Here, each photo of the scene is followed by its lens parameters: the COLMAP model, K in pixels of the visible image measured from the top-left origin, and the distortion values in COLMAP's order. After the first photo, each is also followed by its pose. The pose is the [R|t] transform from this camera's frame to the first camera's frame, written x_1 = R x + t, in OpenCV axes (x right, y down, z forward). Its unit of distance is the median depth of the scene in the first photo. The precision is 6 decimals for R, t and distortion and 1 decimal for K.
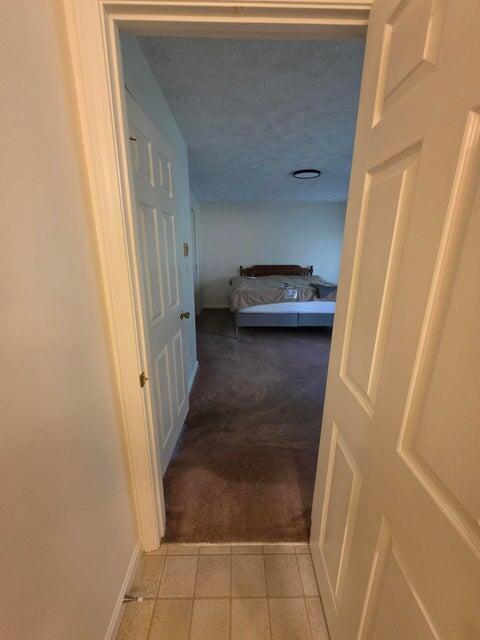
lens RADIAL K [[256.1, 0, 240.0], [0, 256.1, 320.0], [0, 0, 1]] dist [0.011044, -0.002190]
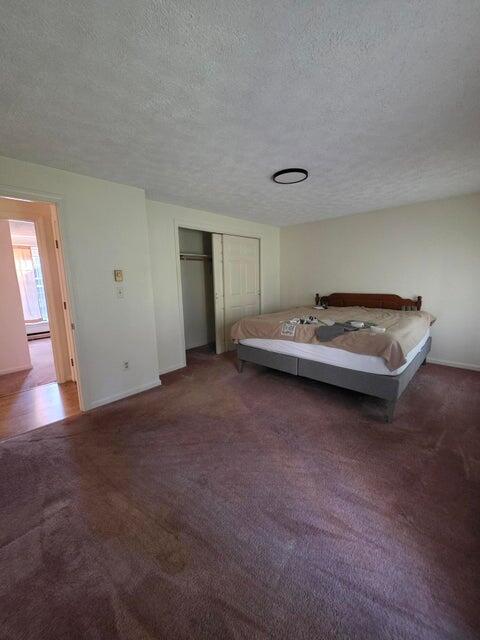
lens RADIAL K [[256.1, 0, 240.0], [0, 256.1, 320.0], [0, 0, 1]] dist [0.011044, -0.002190]
pose [[0.726731, 0.096941, -0.680048, 0.589229], [-0.168529, 0.984897, -0.039701, -0.074915], [0.665928, 0.143460, 0.732092, 0.345763]]
